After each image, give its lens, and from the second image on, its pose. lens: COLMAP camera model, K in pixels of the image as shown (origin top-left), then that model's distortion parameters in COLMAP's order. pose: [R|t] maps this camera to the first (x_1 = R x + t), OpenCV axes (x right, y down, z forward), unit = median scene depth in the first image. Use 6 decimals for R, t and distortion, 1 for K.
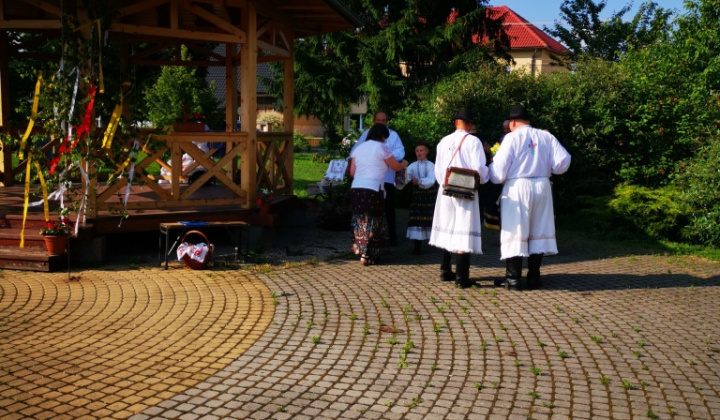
lens RADIAL K [[747.4, 0, 361.4], [0, 747.4, 208.0], [0, 0, 1]] dist [0.070905, -0.027894]
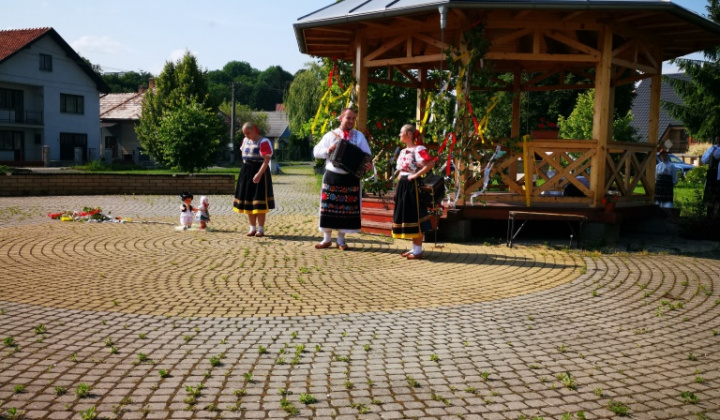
lens RADIAL K [[747.4, 0, 361.4], [0, 747.4, 208.0], [0, 0, 1]] dist [0.070905, -0.027894]
pose [[0.842954, 0.037009, -0.536711, 0.119440], [-0.065776, 0.997236, -0.034542, 0.047465], [0.533949, 0.064420, 0.843059, -0.100915]]
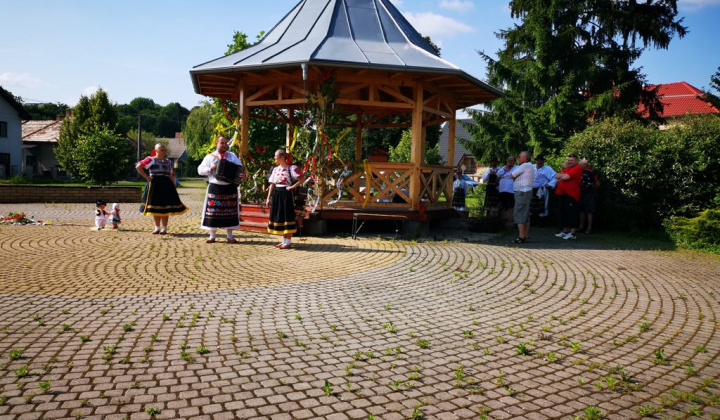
lens RADIAL K [[561.2, 0, 362.0], [0, 561.2, 202.4], [0, 0, 1]] dist [0.085204, -0.080381]
pose [[0.934768, 0.023992, -0.354449, 0.128832], [-0.050941, 0.996459, -0.066896, 0.051543], [0.351588, 0.080588, 0.932680, -0.114119]]
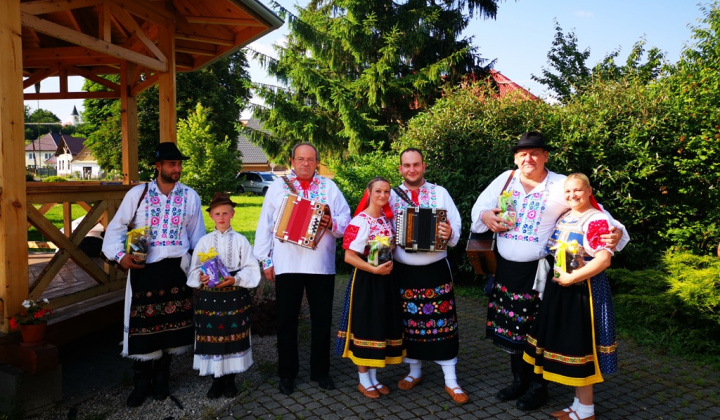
lens RADIAL K [[557.7, 0, 360.0], [0, 557.7, 210.0], [0, 0, 1]] dist [0.028970, -0.002428]
pose [[0.998534, -0.016128, -0.051671, 0.088368], [0.013720, 0.998819, -0.046619, -0.047560], [0.052361, 0.045842, 0.997575, 0.463539]]
